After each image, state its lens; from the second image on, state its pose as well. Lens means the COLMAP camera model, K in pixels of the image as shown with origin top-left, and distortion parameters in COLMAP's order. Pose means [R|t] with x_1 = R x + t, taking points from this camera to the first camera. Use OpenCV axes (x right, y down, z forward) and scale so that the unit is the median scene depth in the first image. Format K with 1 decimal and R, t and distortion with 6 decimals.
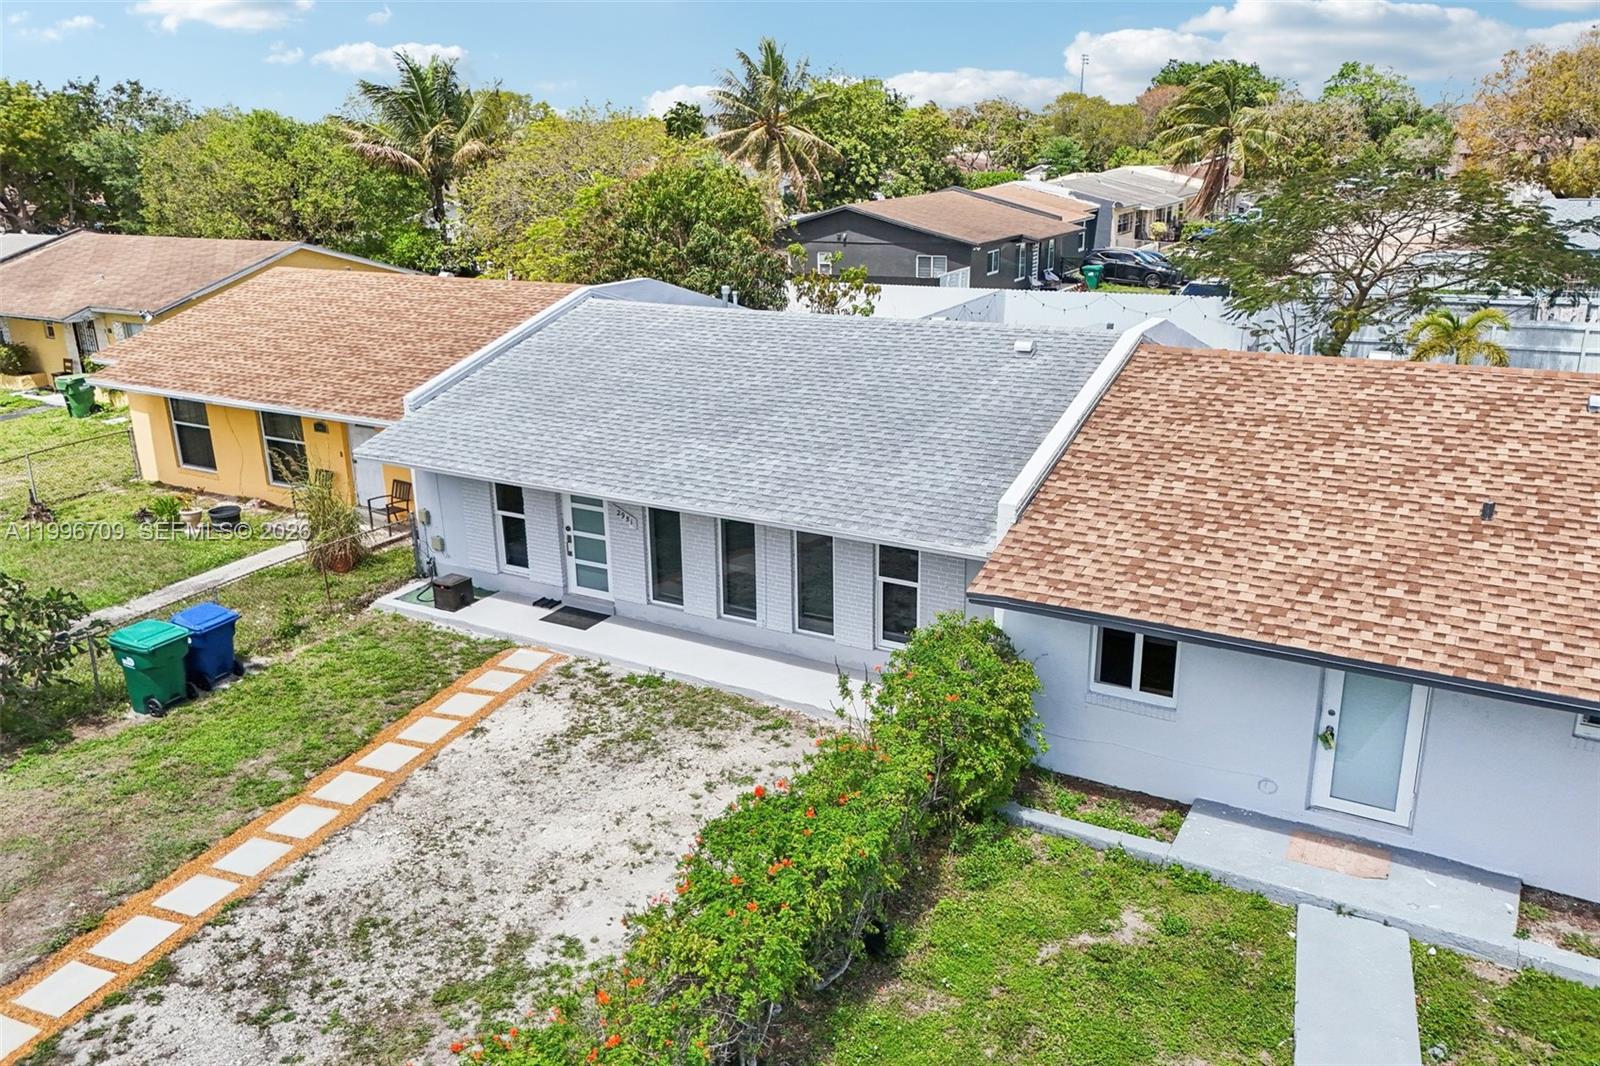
lens RADIAL K [[1178.4, 0, 806.6], [0, 1178.4, 588.3], [0, 0, 1]] dist [0.059192, -0.070144]
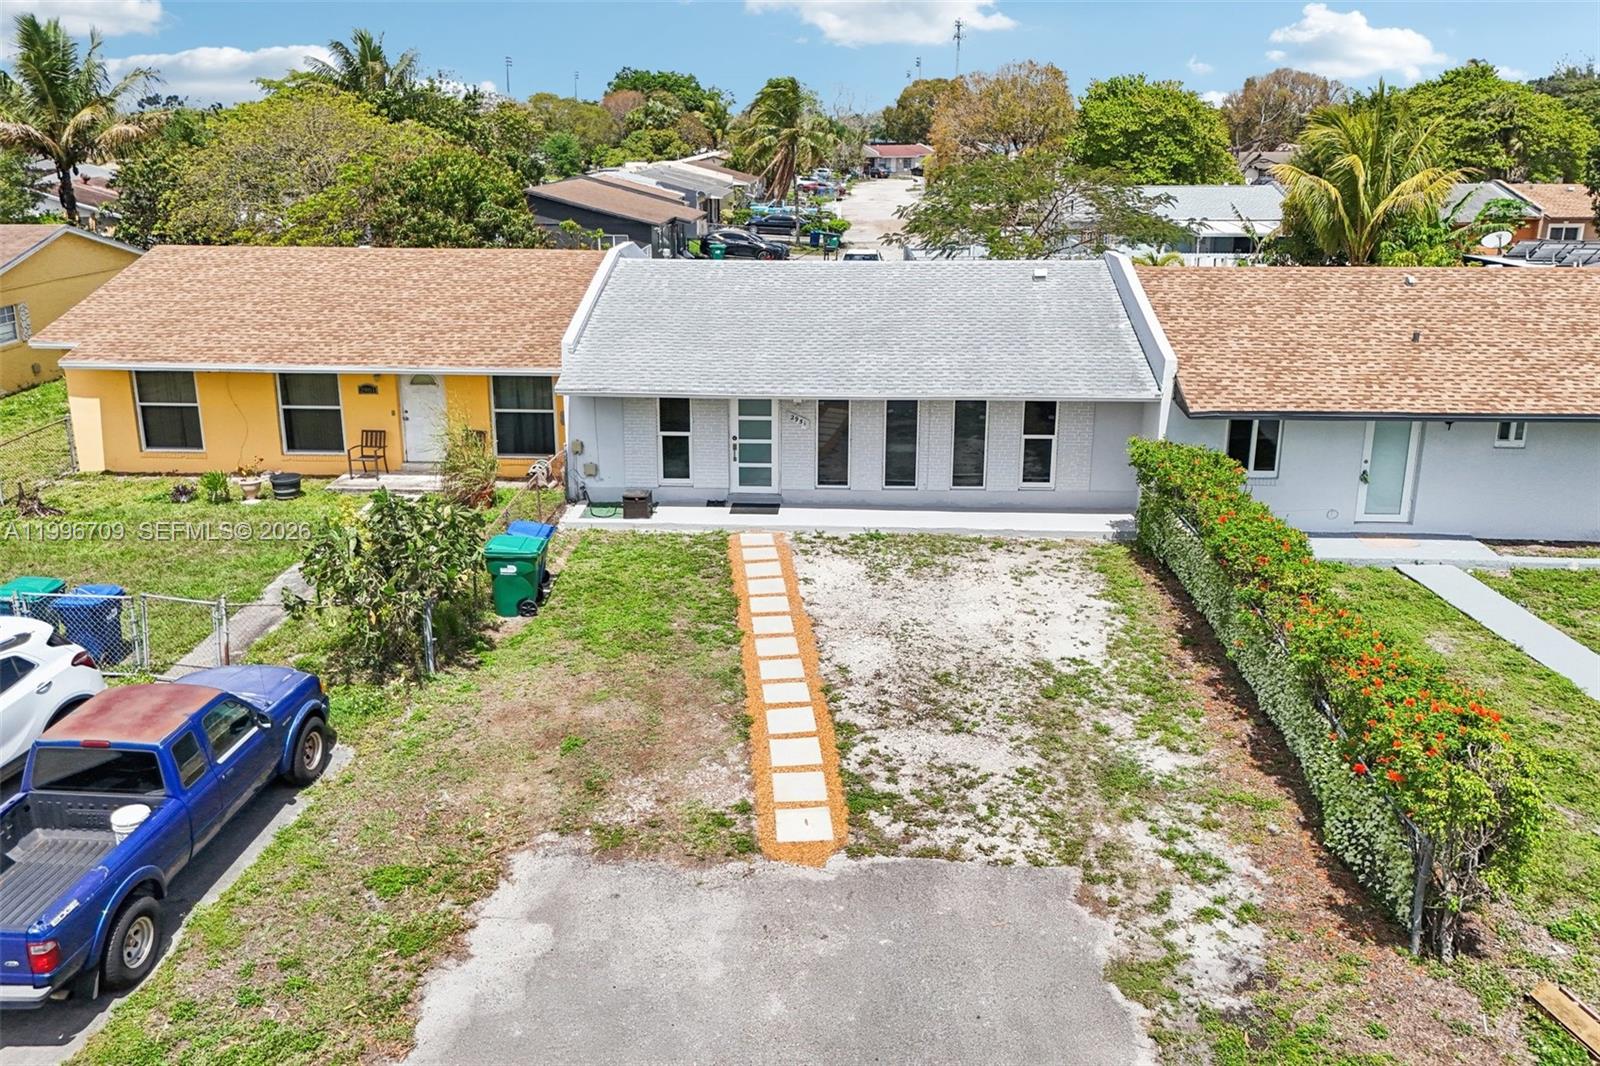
lens RADIAL K [[1161.8, 0, 798.2], [0, 1161.8, 522.5], [0, 0, 1]] dist [0.063342, -0.058540]
pose [[0.890433, -0.124857, 0.437652, -0.716981], [0.143795, 0.989554, -0.010252, 0.060918], [-0.431801, 0.072061, 0.899086, -0.112422]]
